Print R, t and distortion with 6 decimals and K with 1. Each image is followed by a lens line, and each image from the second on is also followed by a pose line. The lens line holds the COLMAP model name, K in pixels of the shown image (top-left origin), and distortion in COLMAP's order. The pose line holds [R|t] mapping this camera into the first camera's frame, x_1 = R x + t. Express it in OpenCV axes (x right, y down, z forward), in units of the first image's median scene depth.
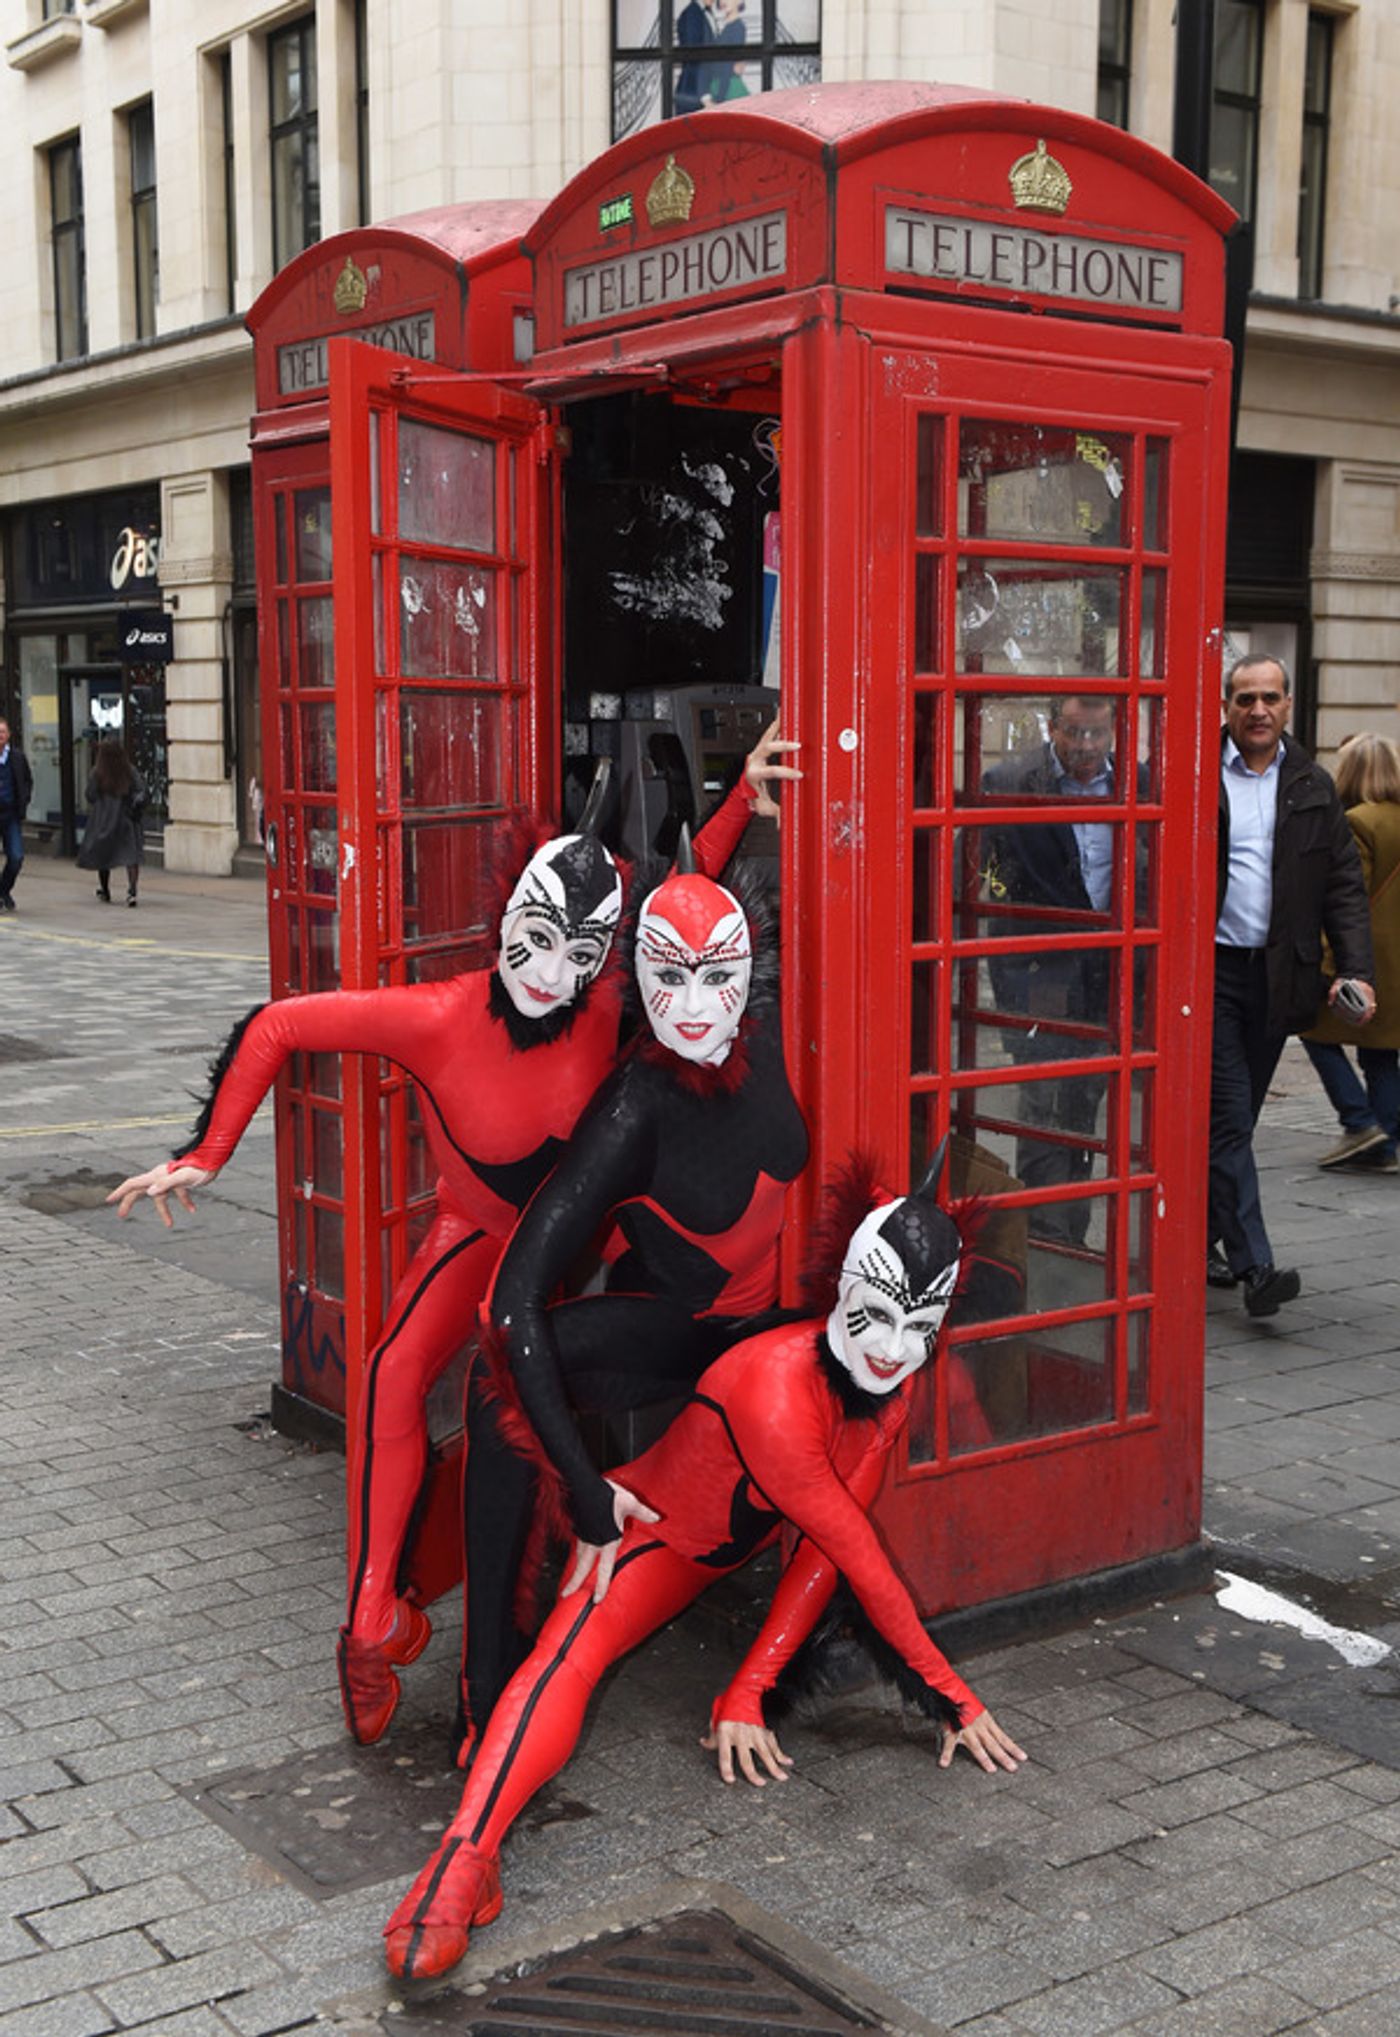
lens RADIAL K [[2512.9, 0, 700.4], [0, 2512.9, 1013.4], [0, 0, 1]] dist [0.078683, 0.000000]
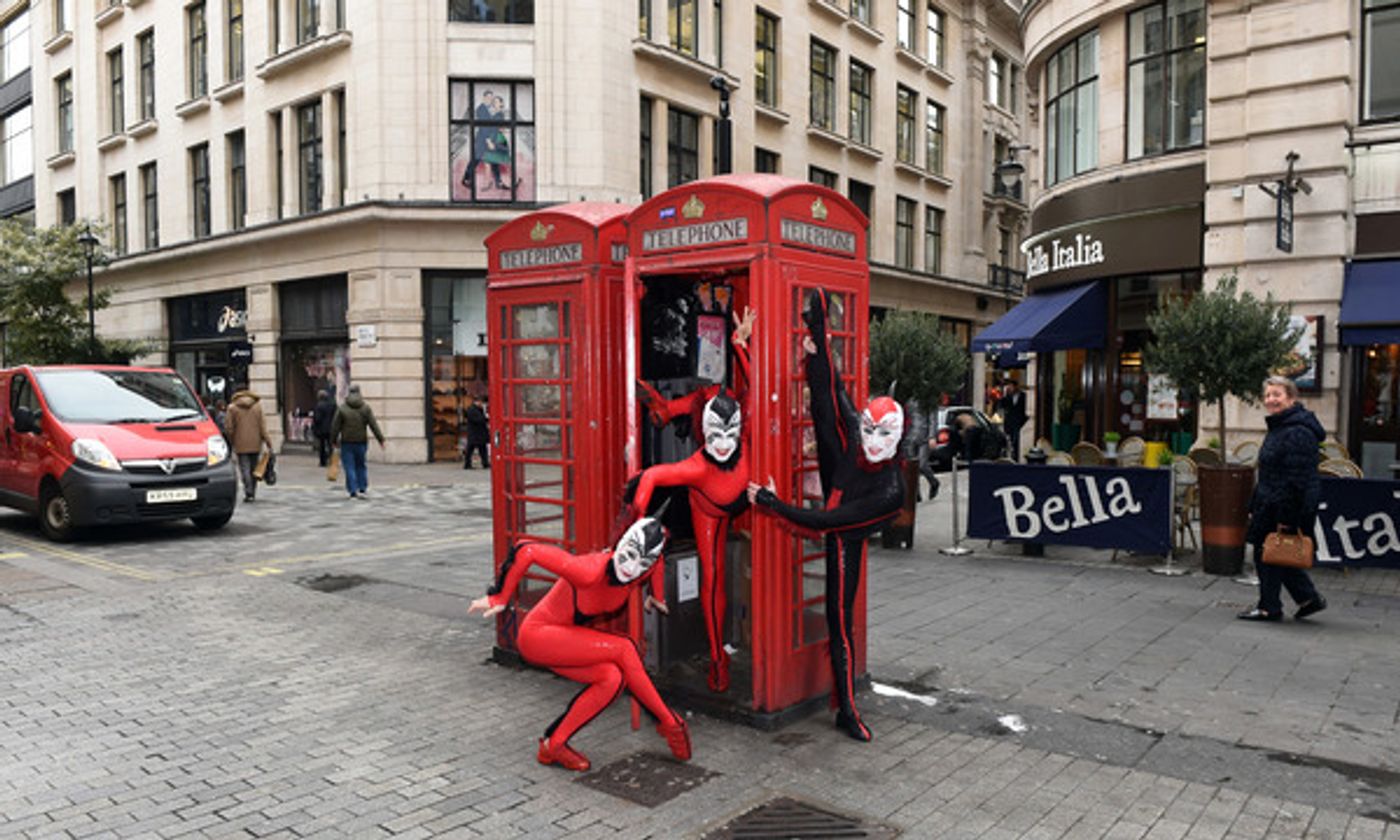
lens RADIAL K [[1036.3, 0, 705.9], [0, 1036.3, 463.9], [0, 0, 1]] dist [-0.061769, -0.001032]
pose [[0.965704, -0.026511, 0.258289, -0.244049], [0.036321, 0.998786, -0.033286, 0.002964], [-0.257093, 0.041526, 0.965494, -0.091476]]
